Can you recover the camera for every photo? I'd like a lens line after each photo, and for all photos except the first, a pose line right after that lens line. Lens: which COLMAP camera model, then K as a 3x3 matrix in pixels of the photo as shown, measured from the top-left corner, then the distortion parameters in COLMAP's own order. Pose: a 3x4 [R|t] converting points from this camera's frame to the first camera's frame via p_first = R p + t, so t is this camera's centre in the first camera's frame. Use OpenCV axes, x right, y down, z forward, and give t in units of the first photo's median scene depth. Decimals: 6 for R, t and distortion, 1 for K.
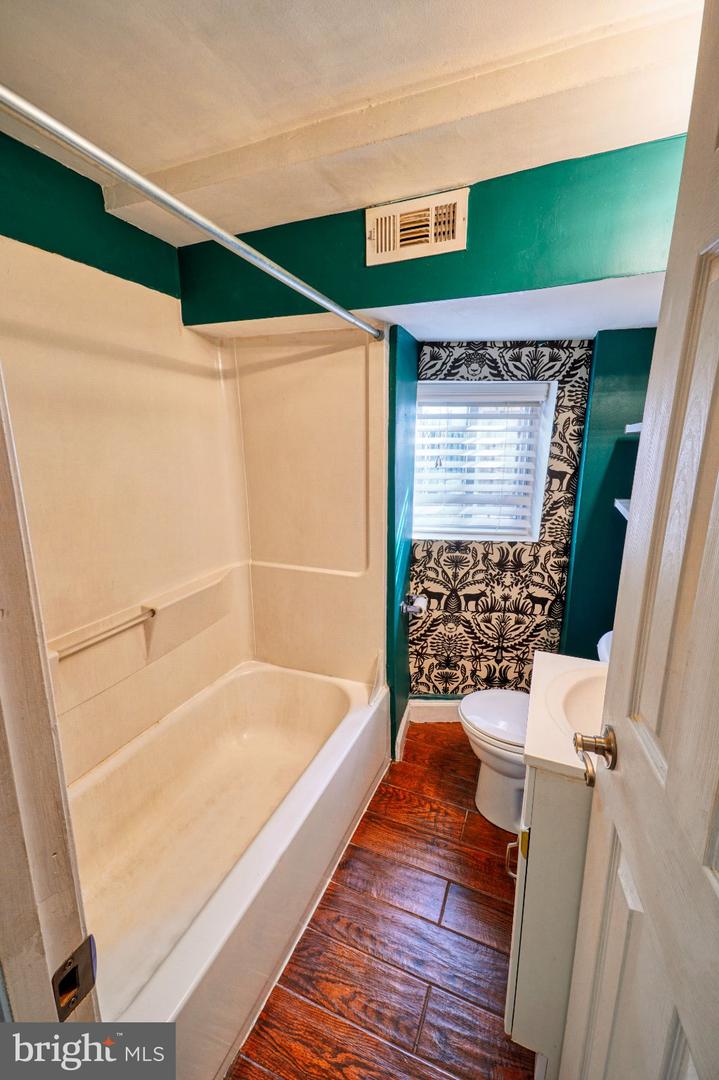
lens RADIAL K [[455.8, 0, 362.0], [0, 455.8, 541.0], [0, 0, 1]] dist [0.040784, -0.009527]
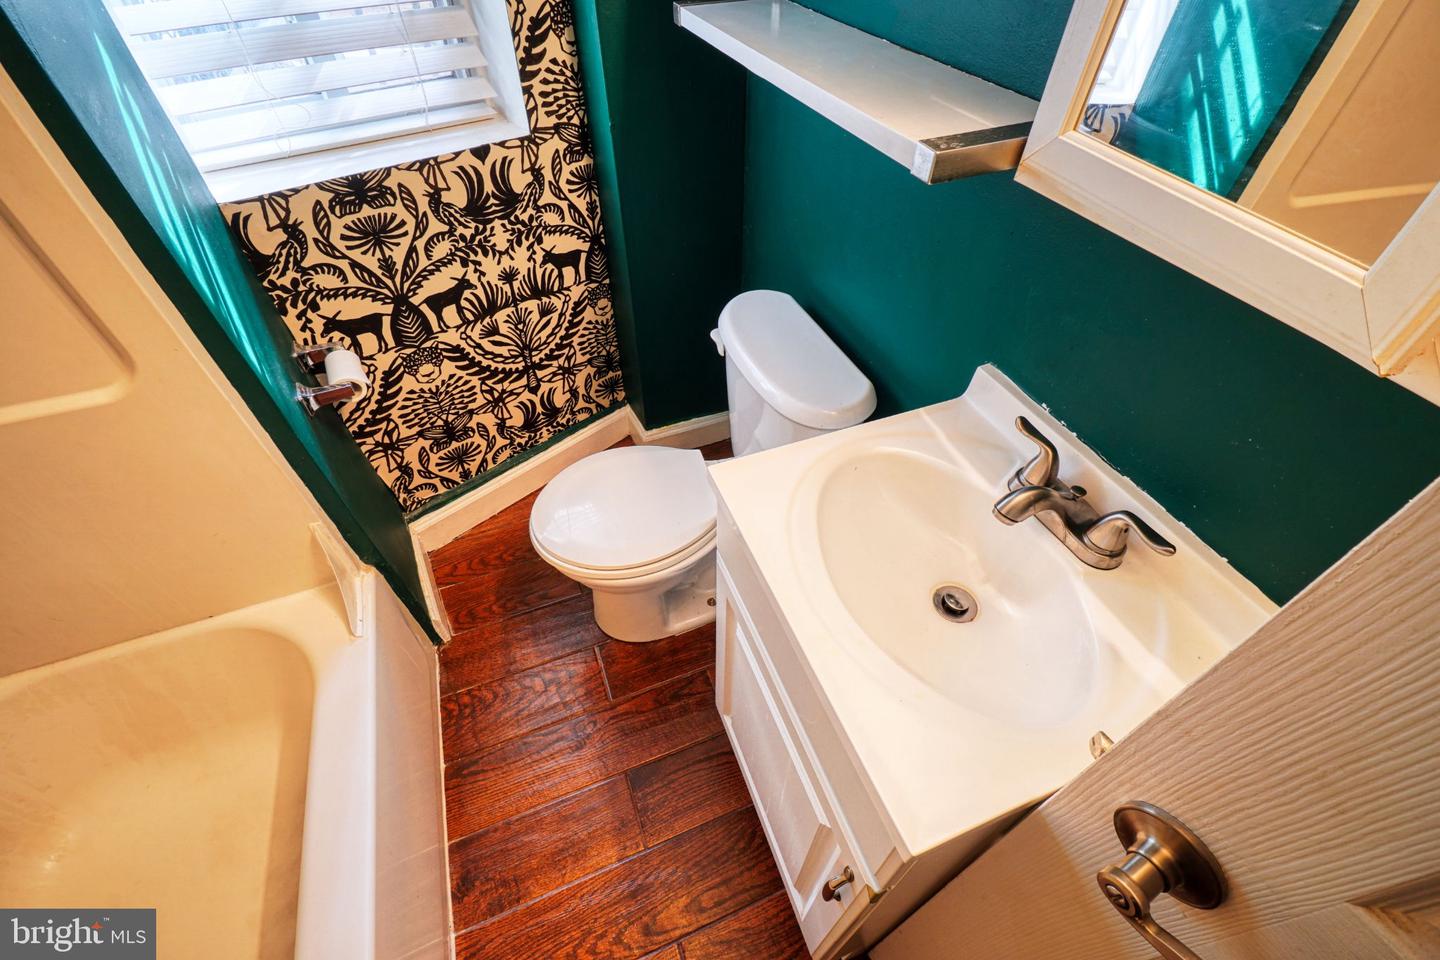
lens RADIAL K [[607.7, 0, 717.7], [0, 607.7, 472.9], [0, 0, 1]] dist [0.040784, -0.009527]
pose [[0.718882, -0.499321, 0.483620, 0.049382], [0.153877, 0.792771, 0.589777, -0.062525], [-0.677887, -0.349562, 0.646742, 0.342600]]
